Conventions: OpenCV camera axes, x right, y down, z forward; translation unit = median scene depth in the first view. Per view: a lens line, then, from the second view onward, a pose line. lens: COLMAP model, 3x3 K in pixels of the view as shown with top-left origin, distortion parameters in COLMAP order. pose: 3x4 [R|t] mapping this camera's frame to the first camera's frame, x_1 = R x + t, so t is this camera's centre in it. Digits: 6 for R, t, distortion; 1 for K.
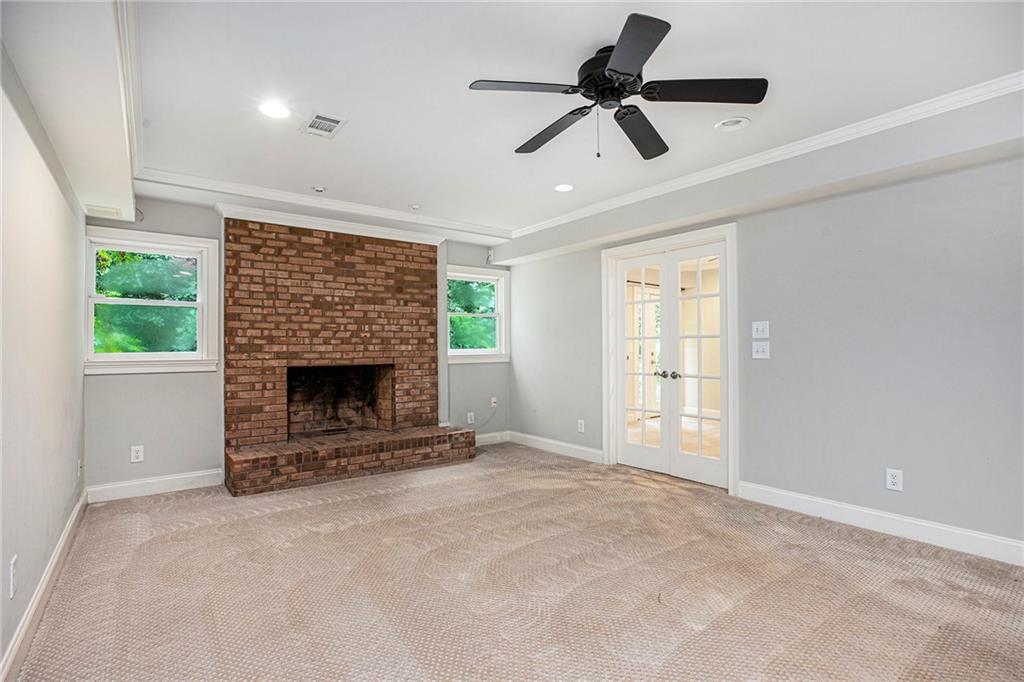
lens RADIAL K [[472.8, 0, 512.0], [0, 472.8, 341.0], [0, 0, 1]] dist [-0.060656, 0.026147]
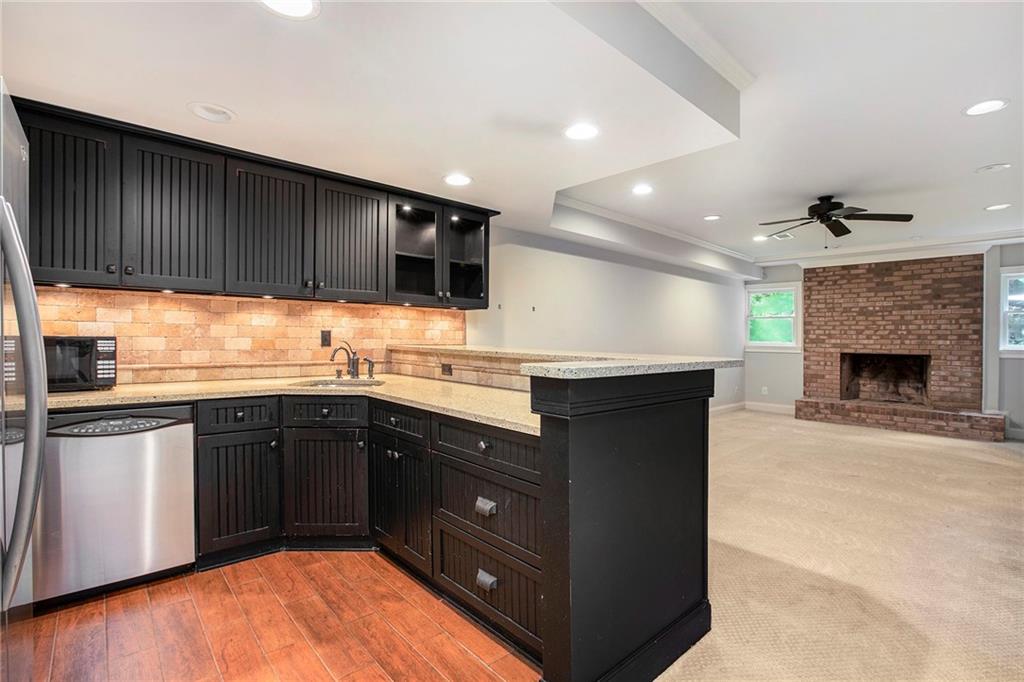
lens RADIAL K [[472.8, 0, 512.0], [0, 472.8, 341.0], [0, 0, 1]] dist [-0.060656, 0.026147]
pose [[0.087093, 0.014460, -0.996095, 0.948624], [0.003271, 0.999885, 0.014801, -0.012086], [0.996195, -0.004547, 0.087035, -0.259881]]
